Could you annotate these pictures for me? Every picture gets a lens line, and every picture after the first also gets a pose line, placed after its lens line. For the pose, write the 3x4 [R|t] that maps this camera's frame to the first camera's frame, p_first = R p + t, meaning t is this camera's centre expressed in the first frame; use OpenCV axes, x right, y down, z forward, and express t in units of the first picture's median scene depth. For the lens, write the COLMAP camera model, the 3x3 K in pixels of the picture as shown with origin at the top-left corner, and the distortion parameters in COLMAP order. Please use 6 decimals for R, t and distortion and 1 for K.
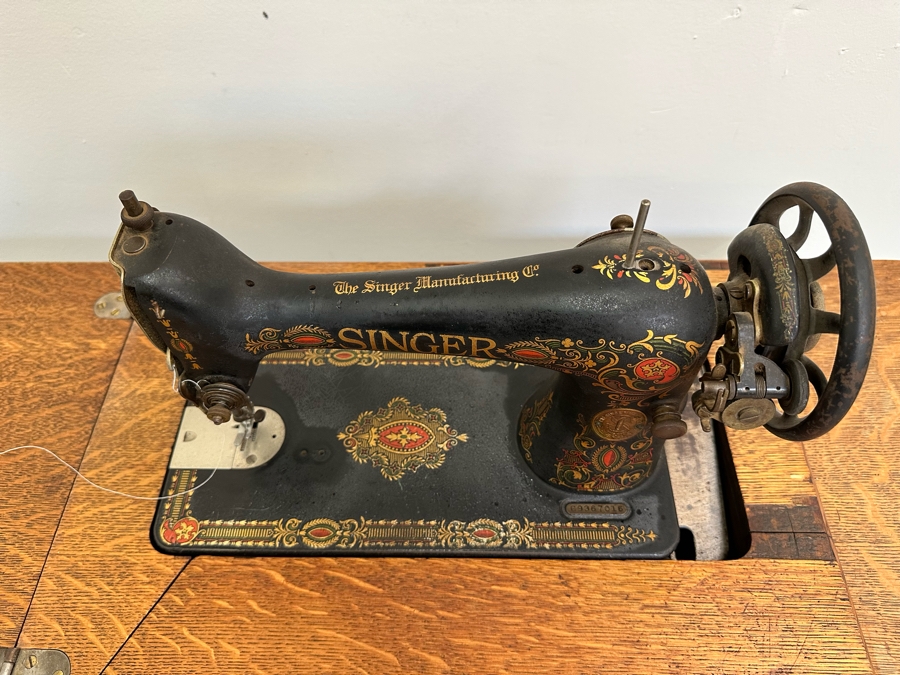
lens RADIAL K [[647.0, 0, 453.1], [0, 647.0, 341.0], [0, 0, 1]] dist [0.017058, -0.029312]
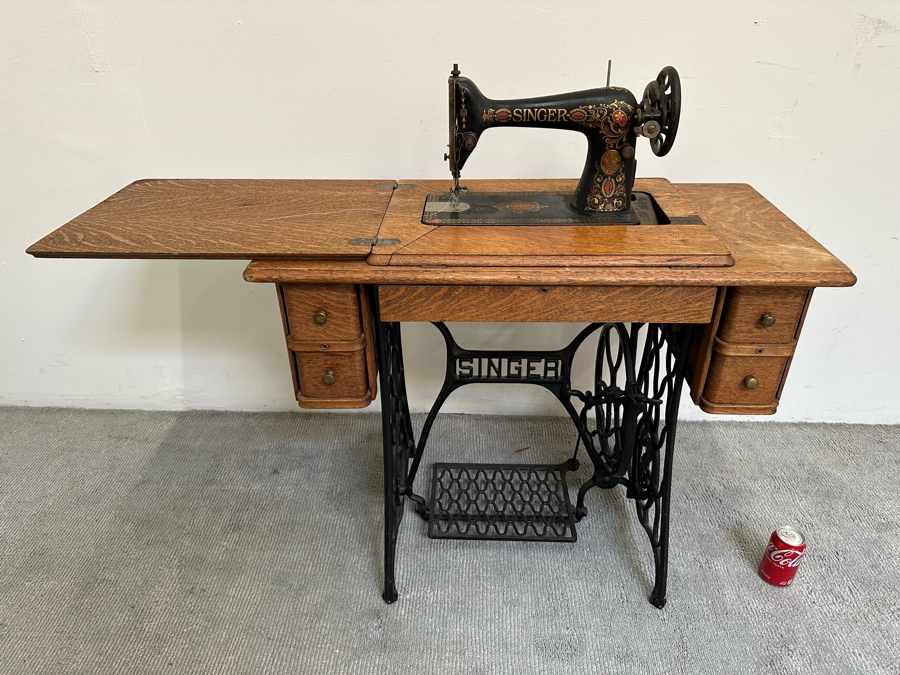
lens RADIAL K [[632.0, 0, 450.9], [0, 632.0, 340.2], [0, 0, 1]] dist [0.066341, -0.077437]
pose [[0.999711, 0.015612, -0.018278, -0.319368], [-0.021787, 0.909765, -0.414551, 1.758517], [0.010157, 0.414829, 0.909843, -1.018825]]
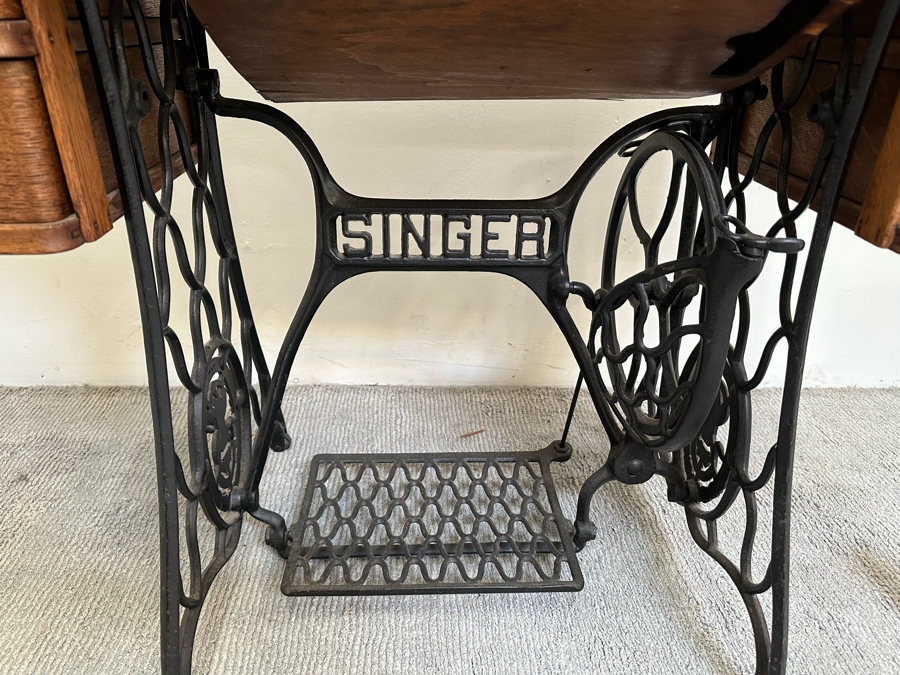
lens RADIAL K [[647.0, 0, 451.4], [0, 647.0, 339.7], [0, 0, 1]] dist [0.017058, -0.029312]
pose [[0.997773, 0.009082, 0.066081, -0.176889], [0.023149, 0.881967, -0.470743, 1.548596], [-0.062557, 0.471224, 0.879792, 0.580380]]
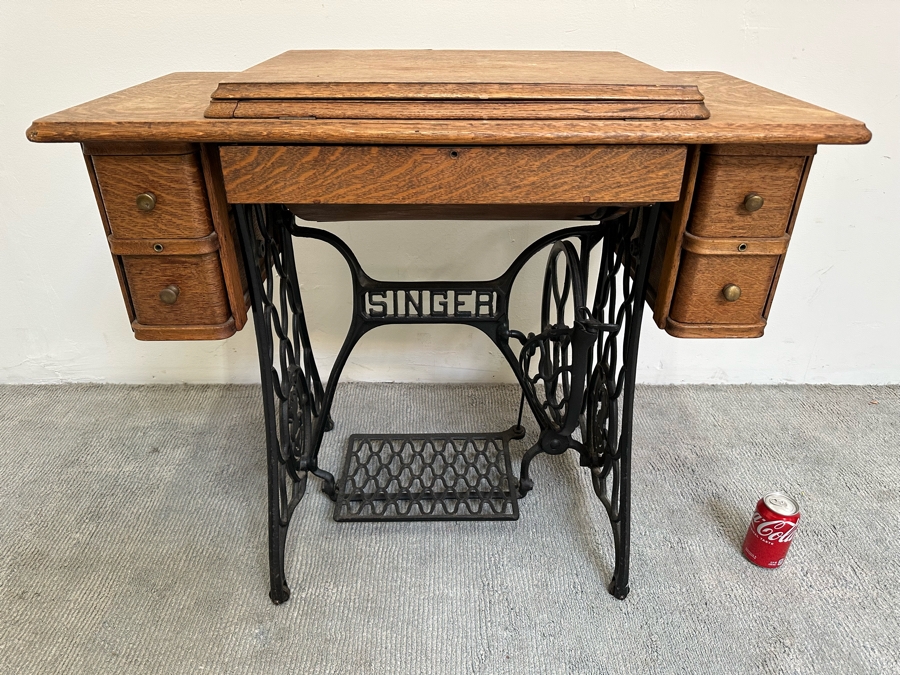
lens RADIAL K [[632.0, 0, 447.7], [0, 632.0, 339.1], [0, 0, 1]] dist [0.066341, -0.077437]
pose [[0.999670, 0.003189, 0.025500, -0.092358], [0.008199, 0.900836, -0.434083, 1.792156], [-0.024356, 0.434148, 0.900512, -0.320667]]
